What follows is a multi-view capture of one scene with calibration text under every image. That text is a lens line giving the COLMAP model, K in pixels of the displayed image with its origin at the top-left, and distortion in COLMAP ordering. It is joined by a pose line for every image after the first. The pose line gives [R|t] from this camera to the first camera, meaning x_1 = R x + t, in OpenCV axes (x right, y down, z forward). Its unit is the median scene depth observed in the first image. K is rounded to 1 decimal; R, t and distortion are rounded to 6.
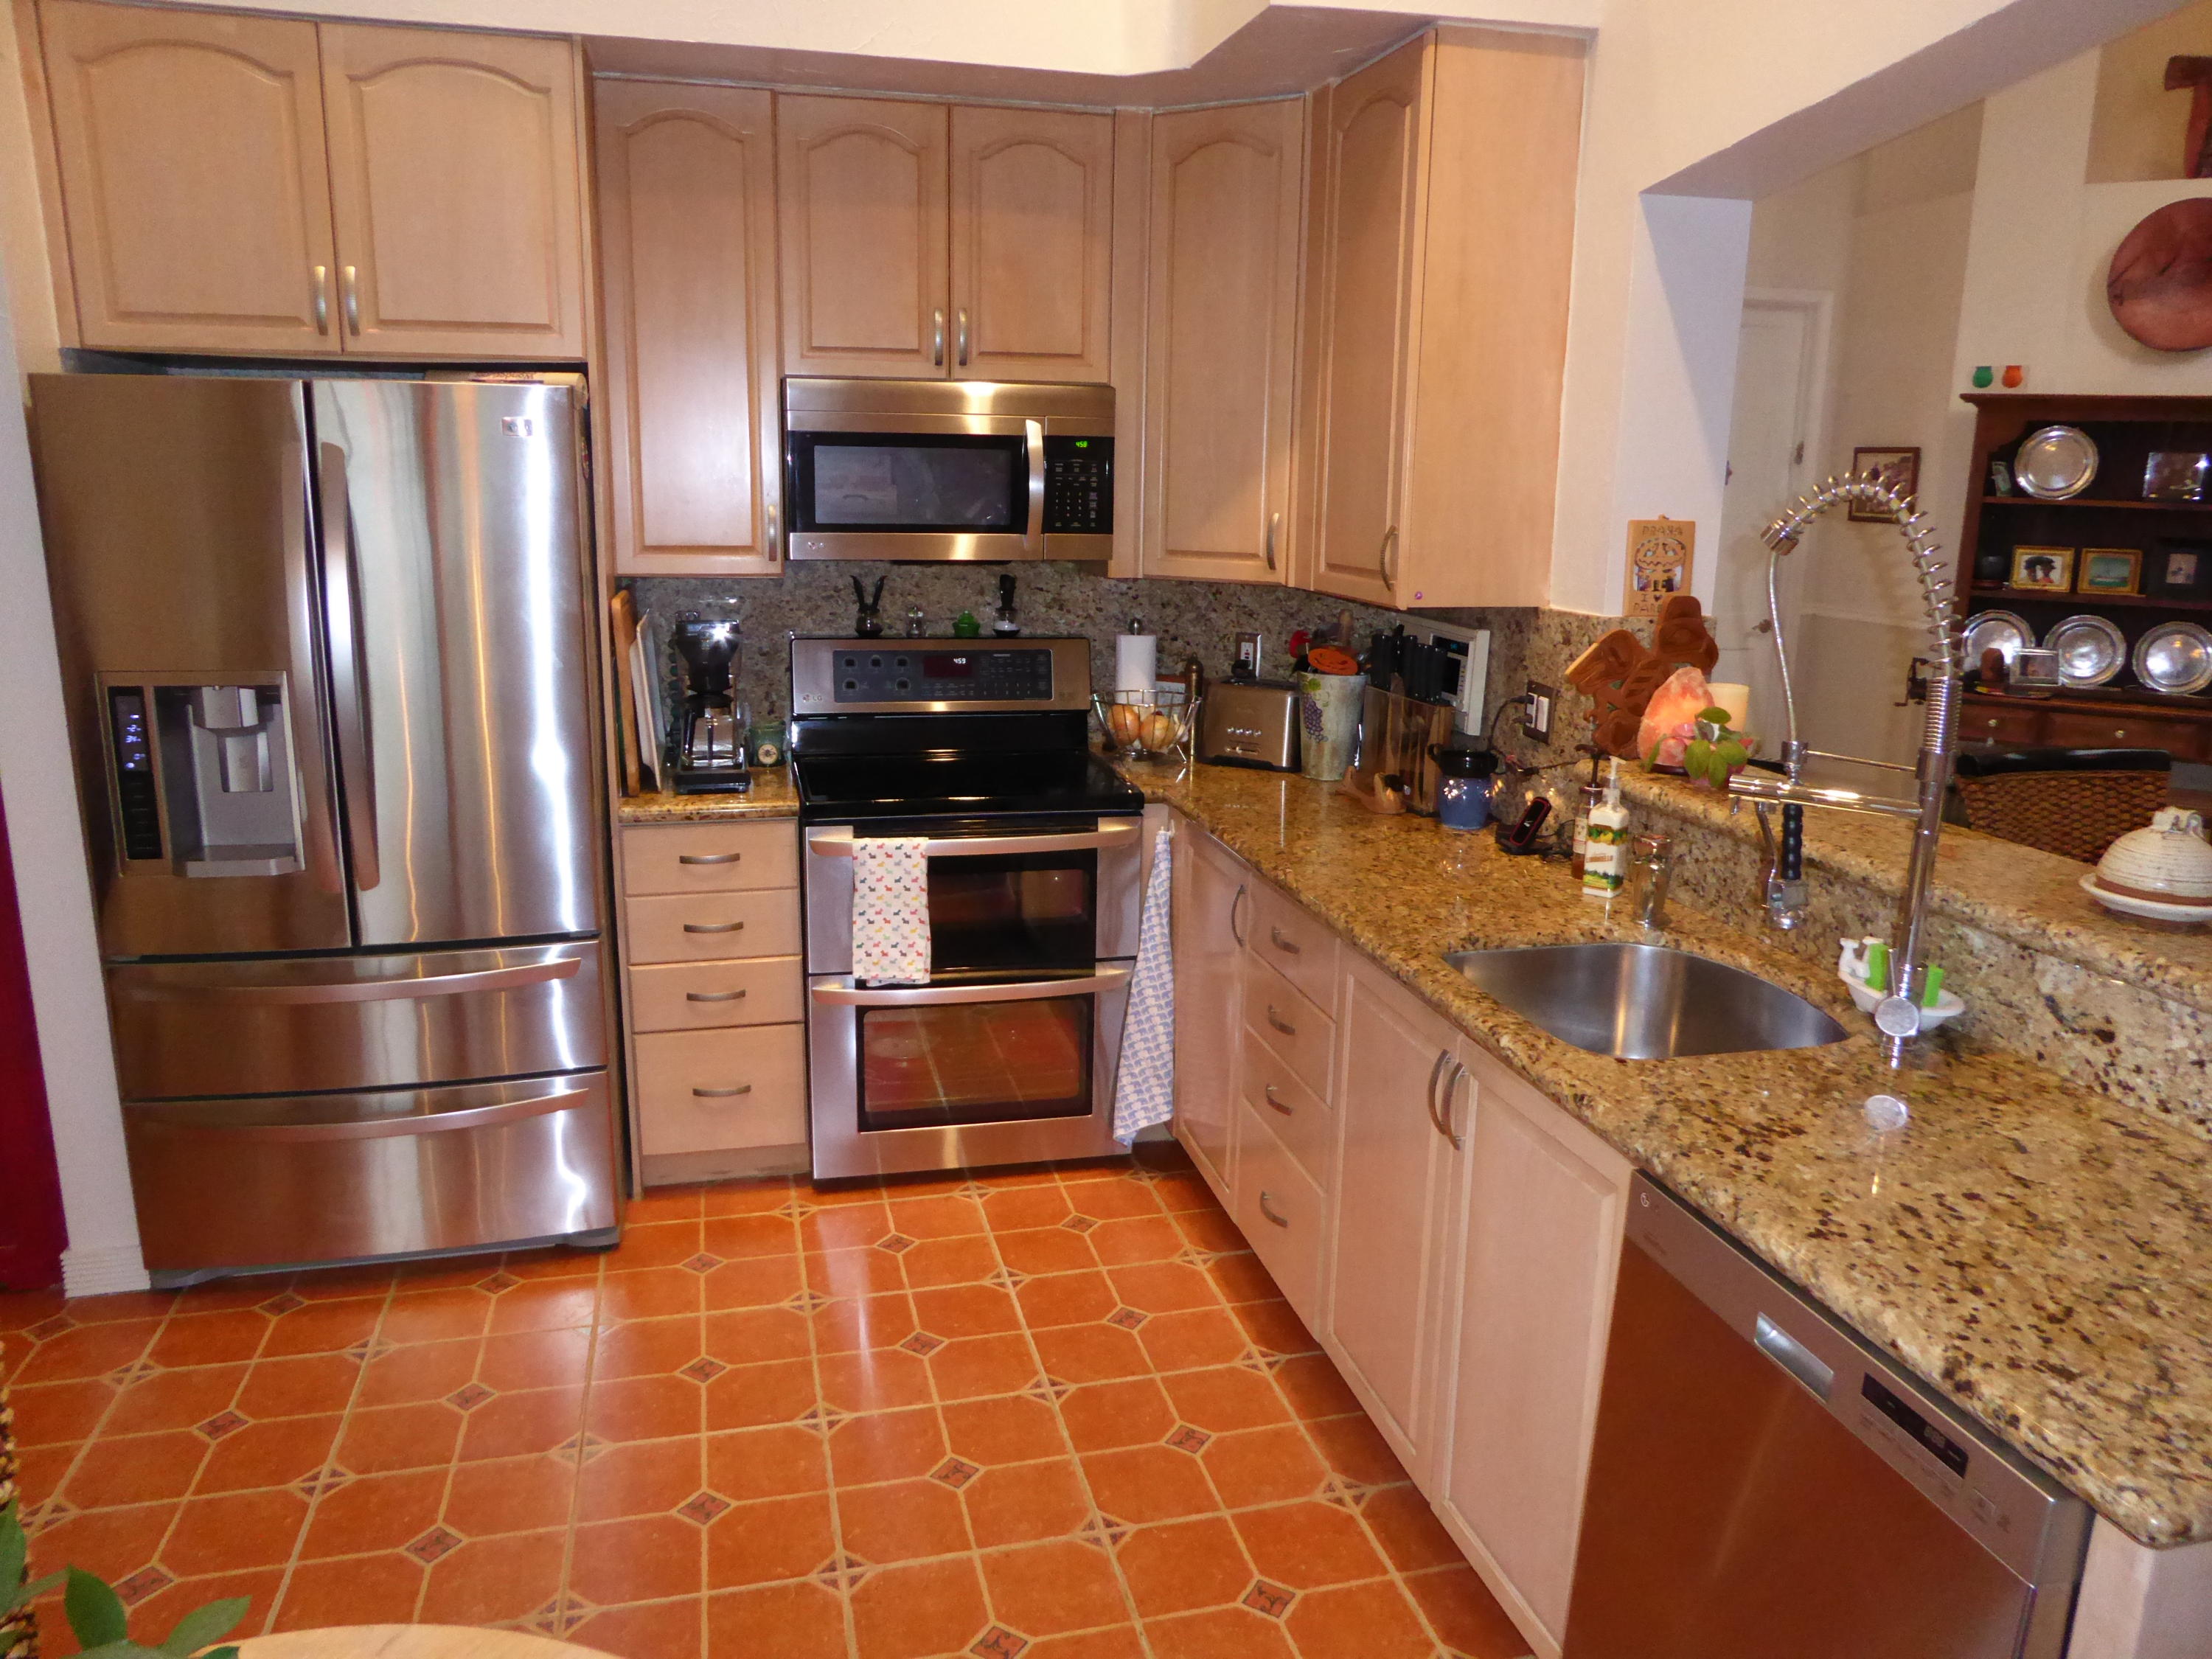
lens RADIAL K [[1555.0, 0, 1115.0], [0, 1555.0, 820.0], [0, 0, 1]] dist [-0.040319, 0.010395]
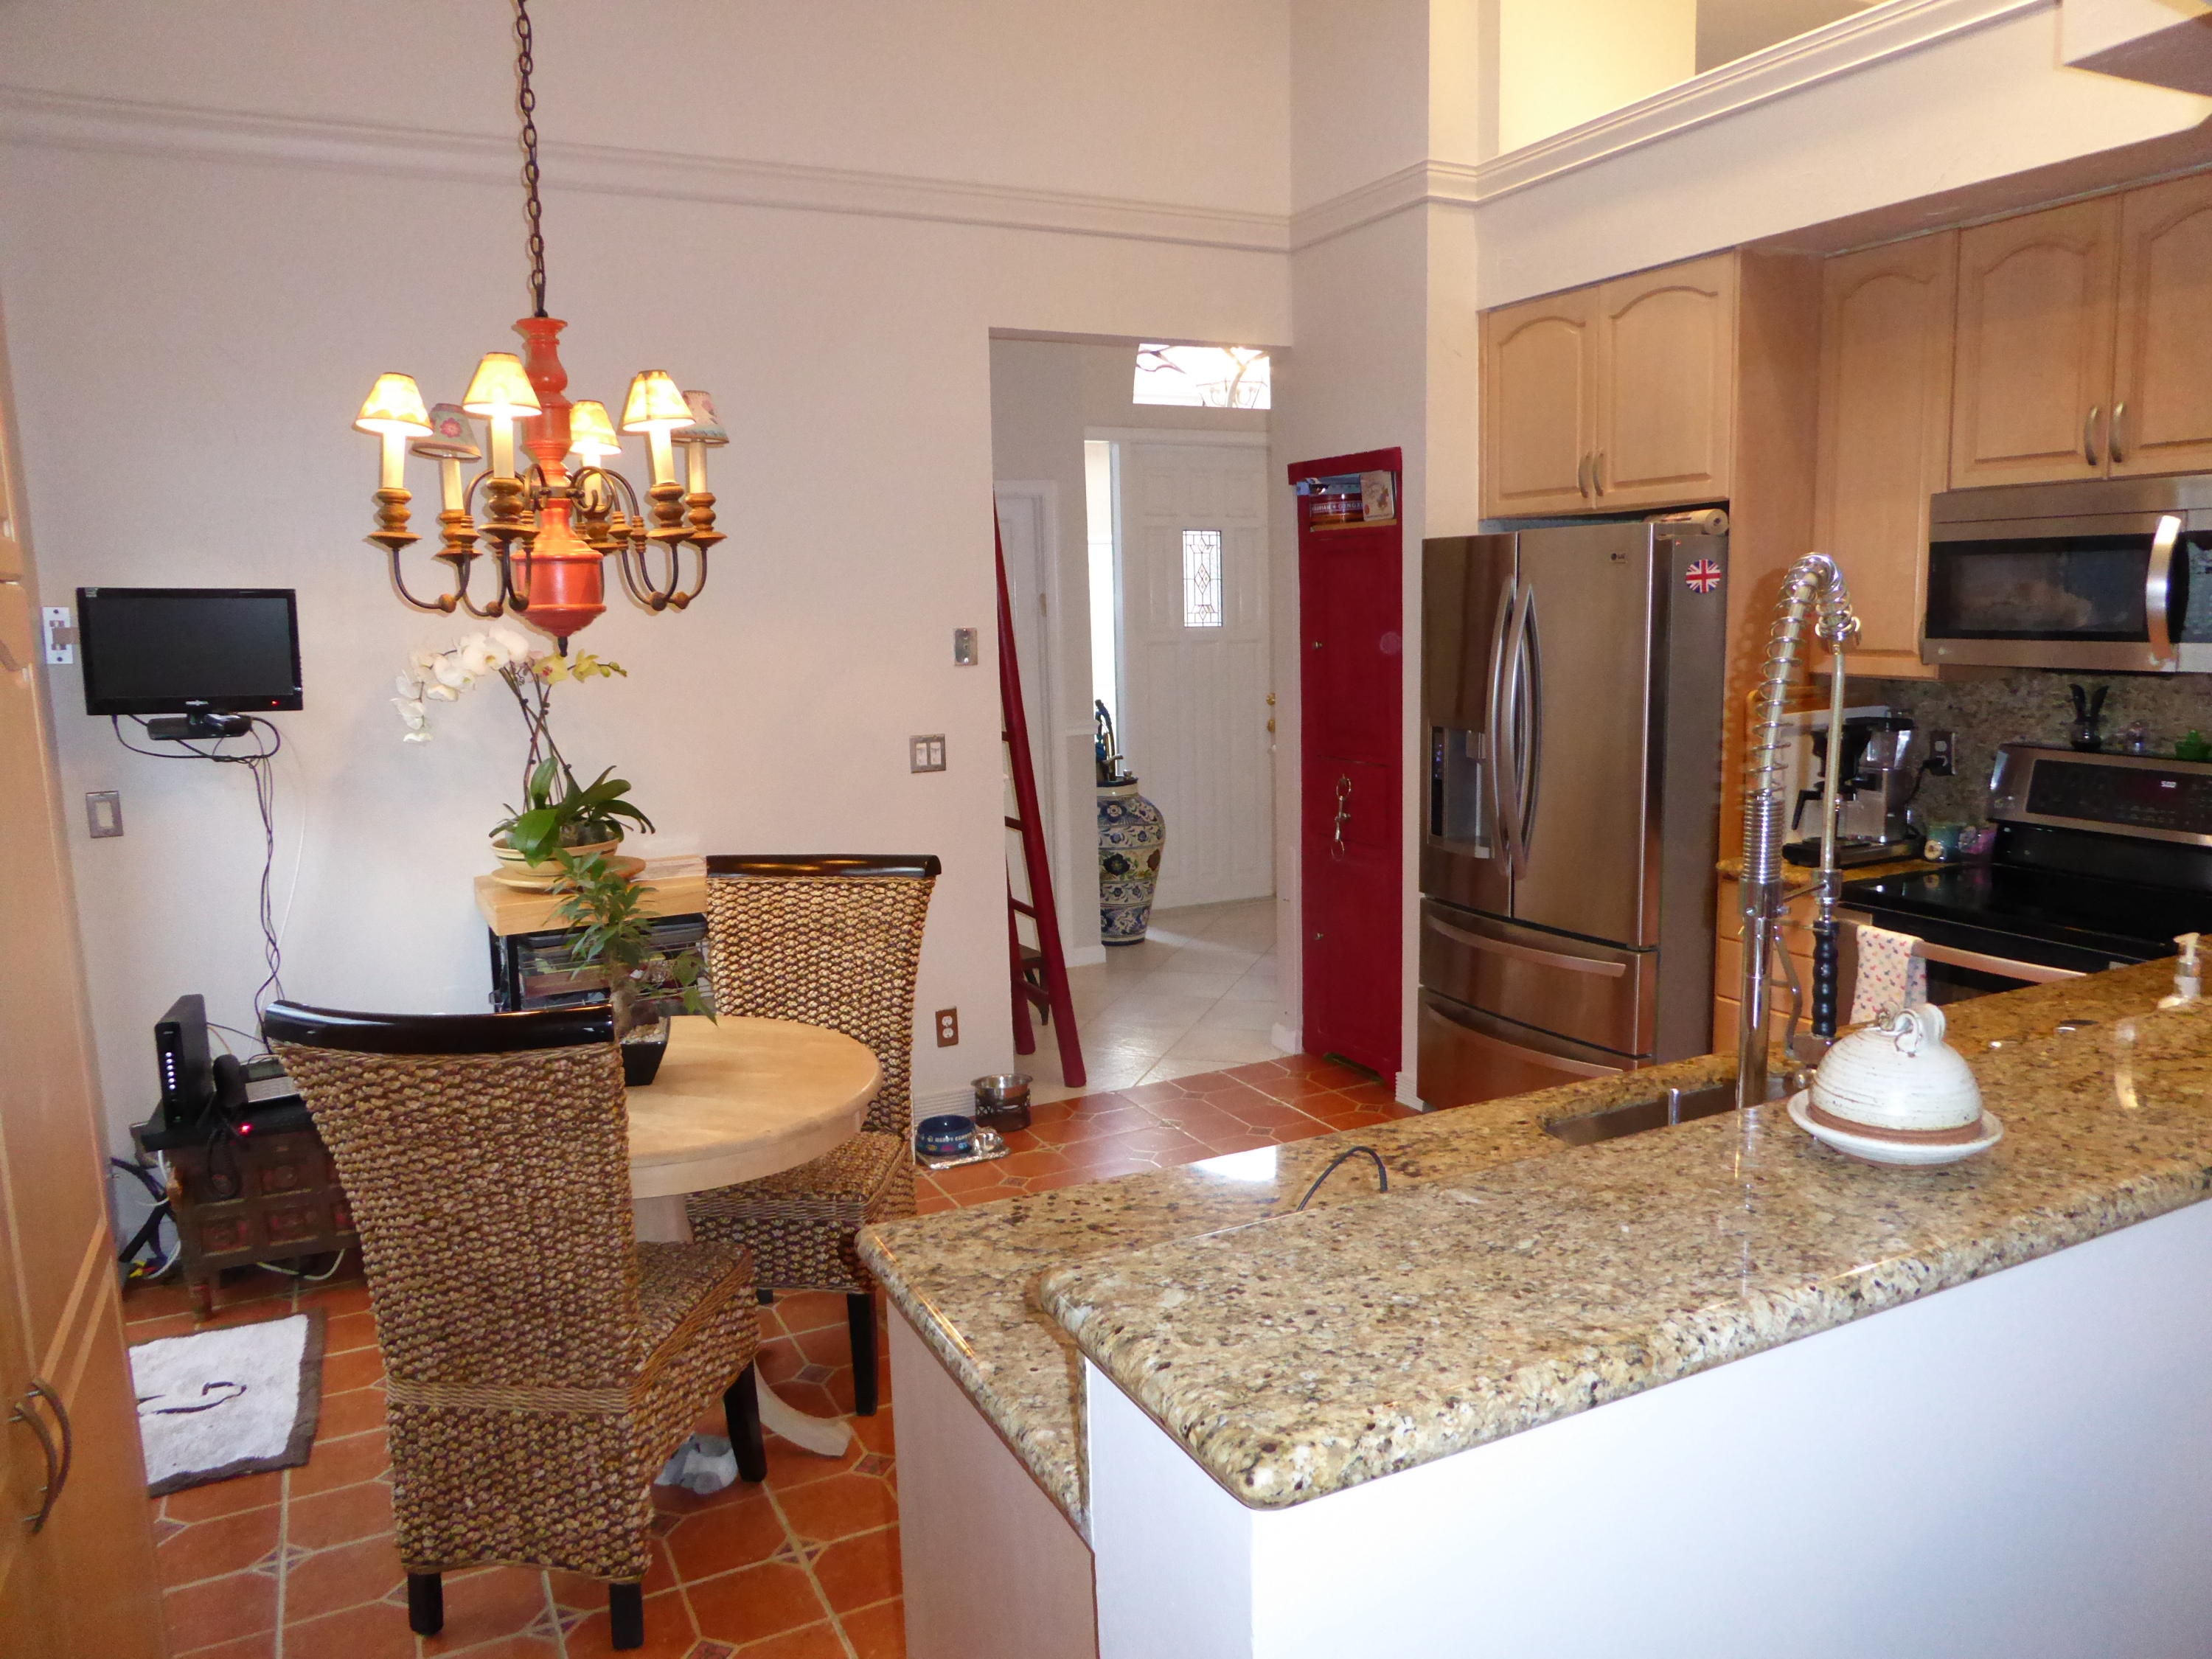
lens RADIAL K [[1555.0, 0, 1124.4], [0, 1555.0, 822.3], [0, 0, 1]] dist [-0.040319, 0.010395]
pose [[0.211138, 0.115834, -0.970569, 0.741245], [-0.185857, 0.979596, 0.076480, -0.043612], [0.959624, 0.164239, 0.228358, 0.271401]]
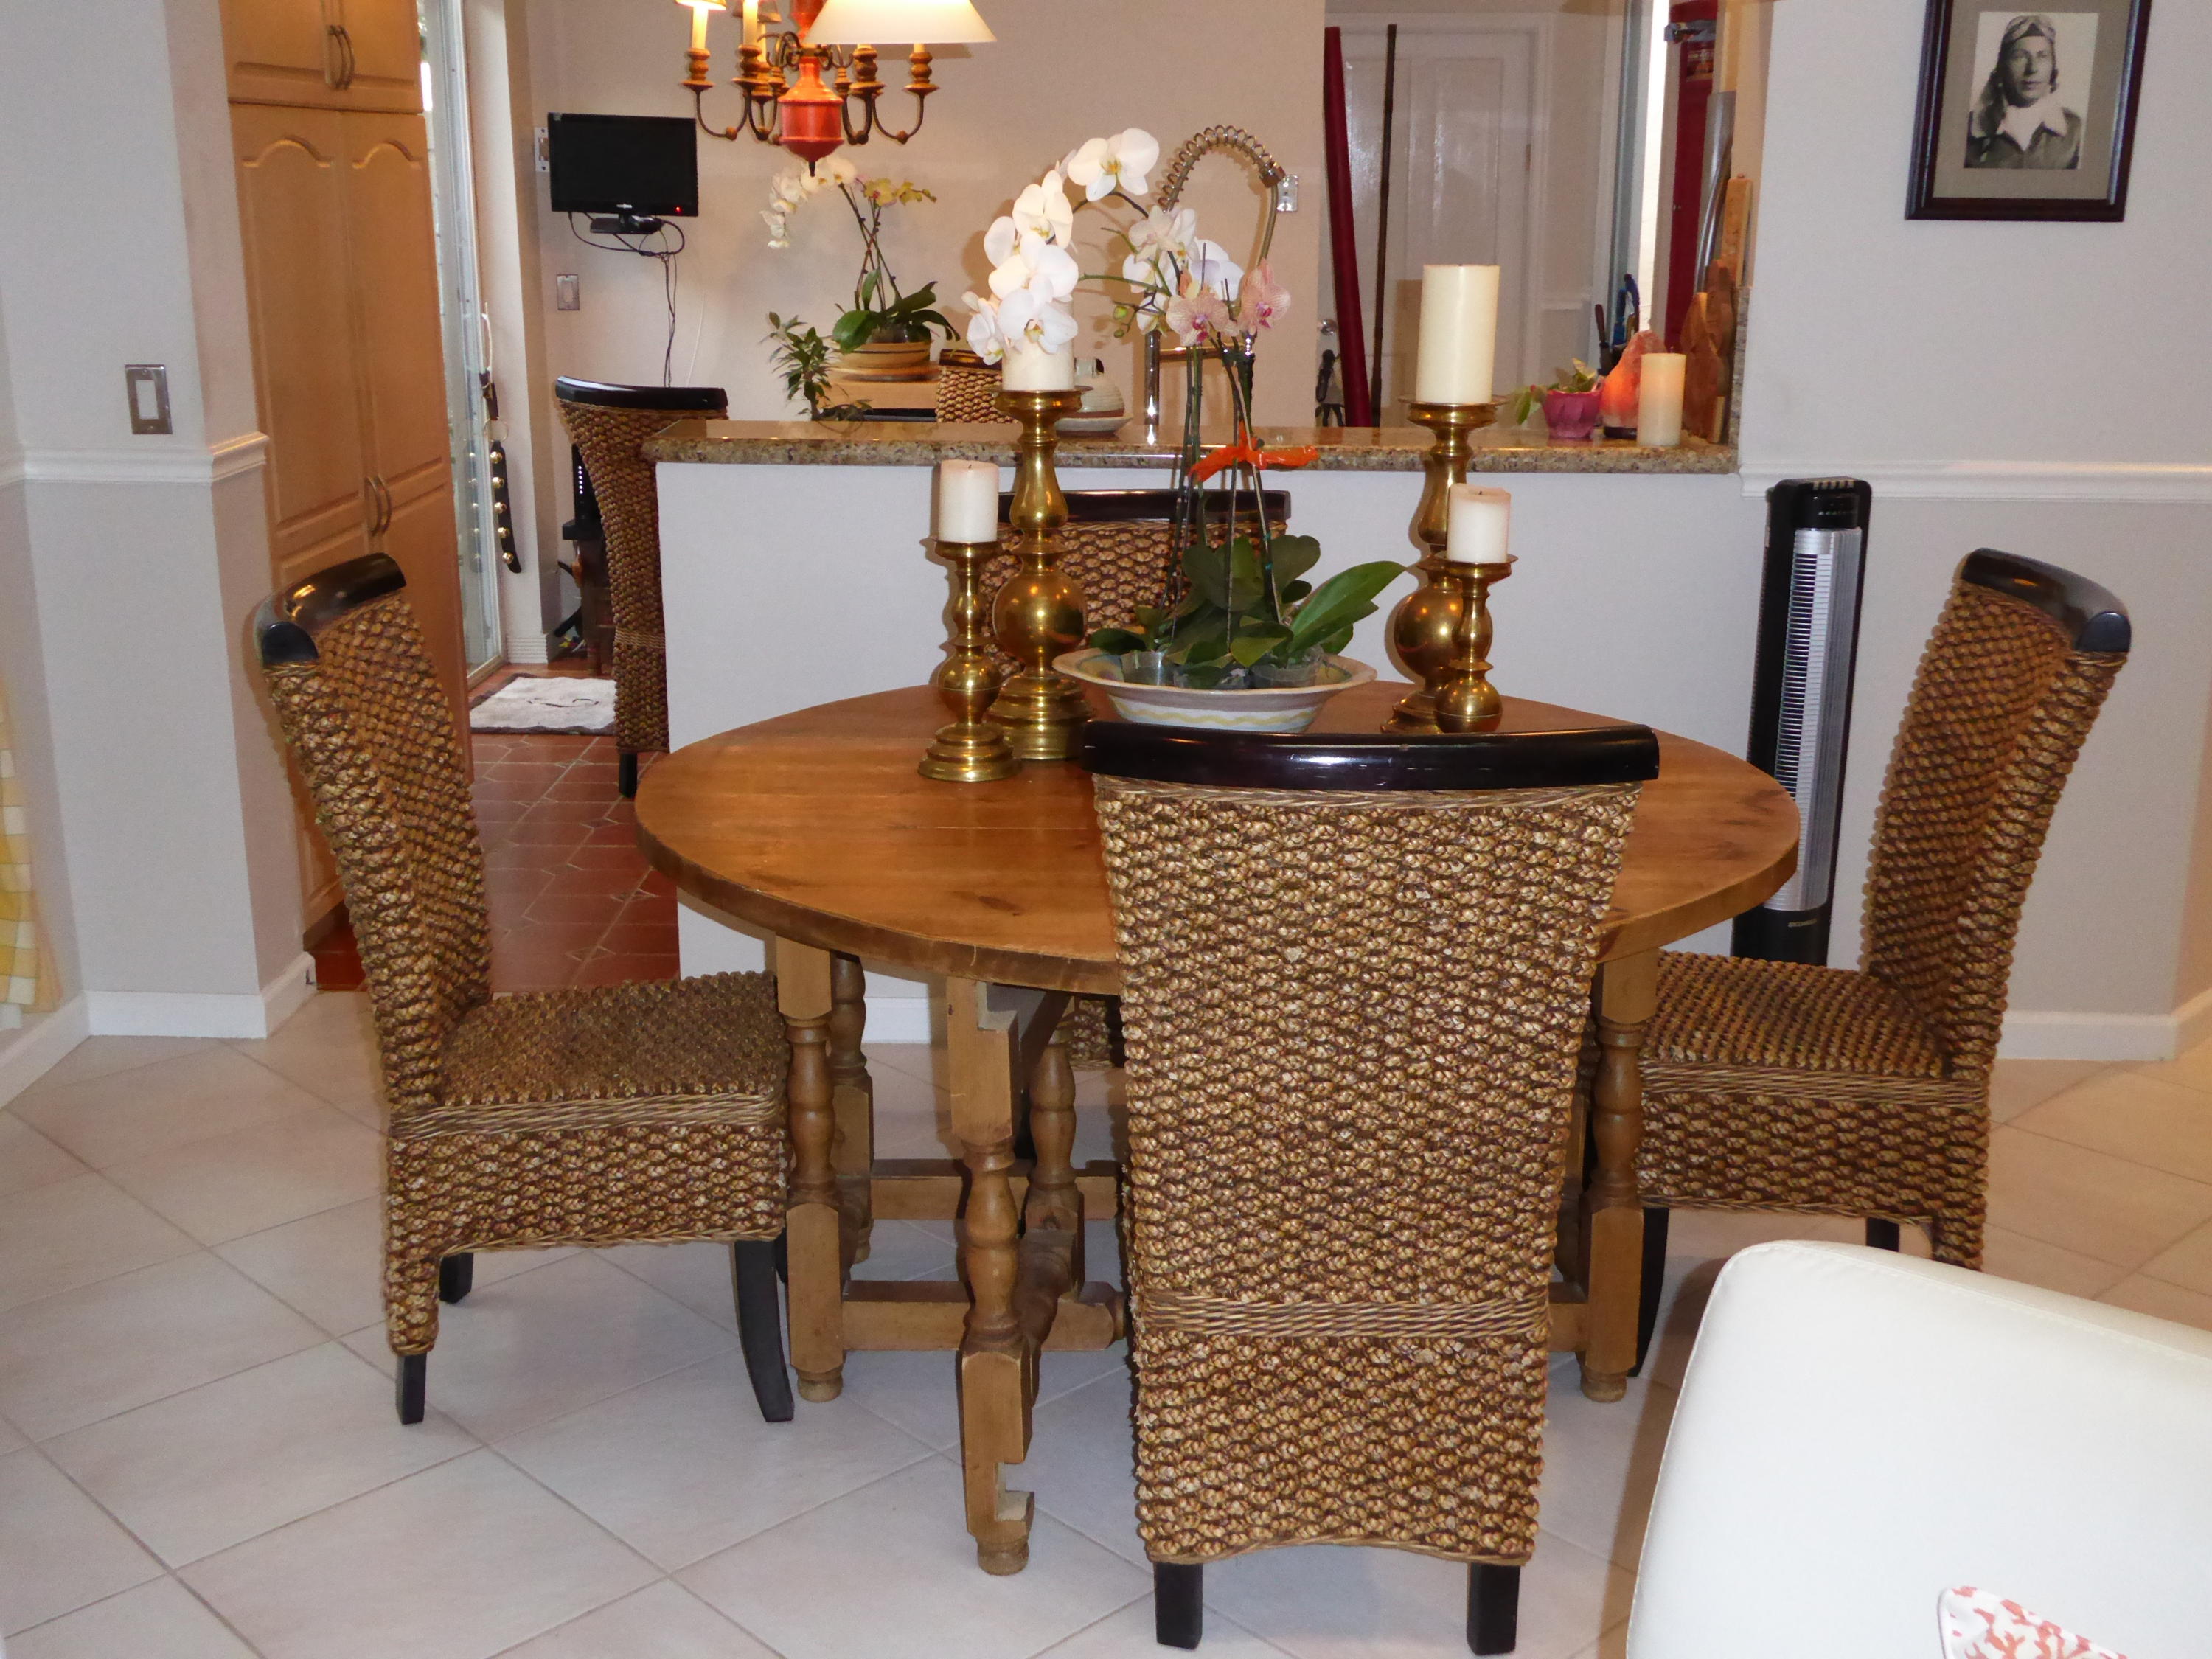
lens RADIAL K [[2502.4, 0, 1105.4], [0, 2502.4, 836.2], [0, 0, 1]] dist [0.003402, 0.000000]
pose [[-0.279374, 0.232430, -0.931626, 1.525572], [-0.221031, 0.928634, 0.297966, -0.144681], [0.934396, 0.289162, -0.208062, 0.816071]]
